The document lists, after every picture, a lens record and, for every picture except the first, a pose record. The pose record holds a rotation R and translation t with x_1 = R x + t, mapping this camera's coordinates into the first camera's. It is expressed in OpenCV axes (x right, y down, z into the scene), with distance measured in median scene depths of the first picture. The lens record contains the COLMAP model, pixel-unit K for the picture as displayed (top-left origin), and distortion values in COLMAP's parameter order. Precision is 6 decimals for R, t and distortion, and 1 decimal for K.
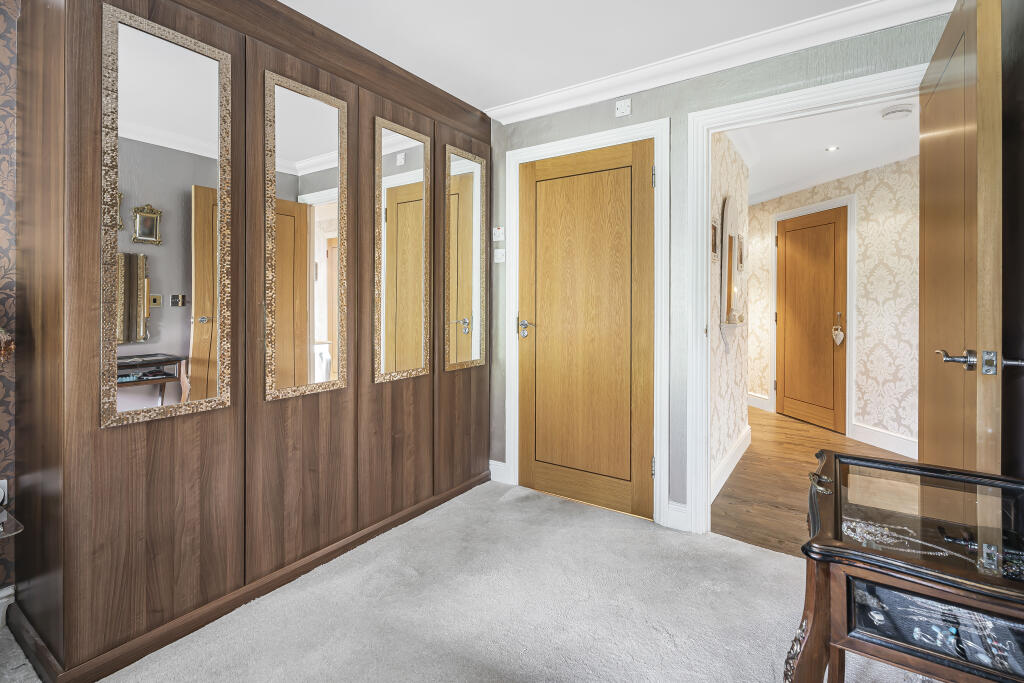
lens RADIAL K [[475.8, 0, 515.4], [0, 475.8, 301.8], [0, 0, 1]] dist [-0.000035, 0.000660]
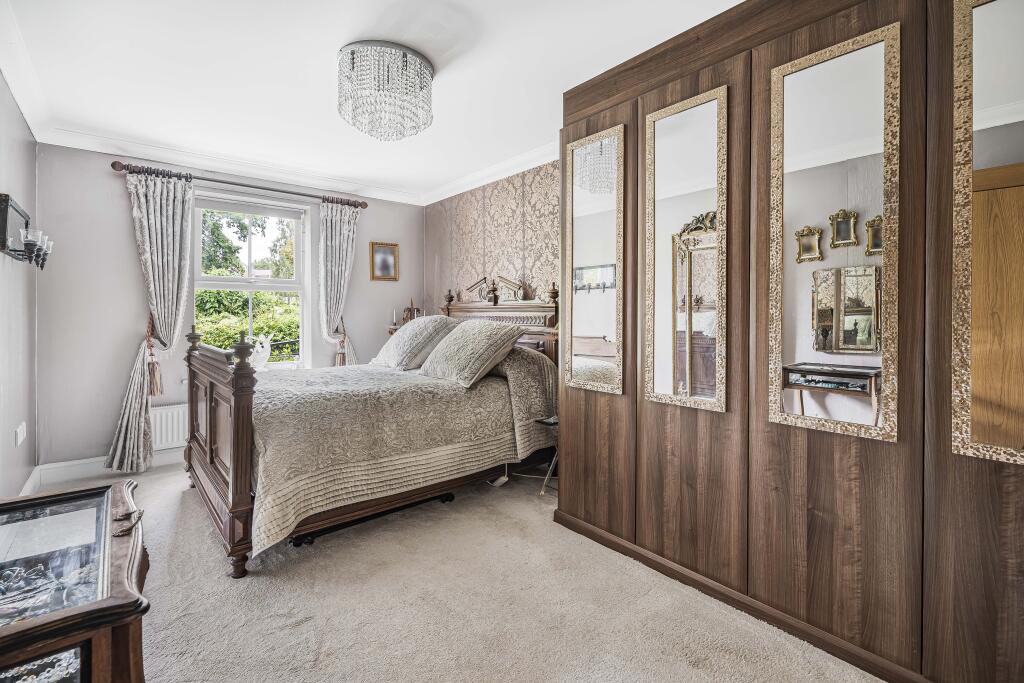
lens RADIAL K [[475.8, 0, 523.3], [0, 475.8, 317.4], [0, 0, 1]] dist [-0.000035, 0.000660]
pose [[-0.276403, 0.001308, -0.961041, 0.624494], [-0.002906, 0.999993, 0.002197, 0.004905], [0.961037, 0.003400, -0.276397, 0.950087]]
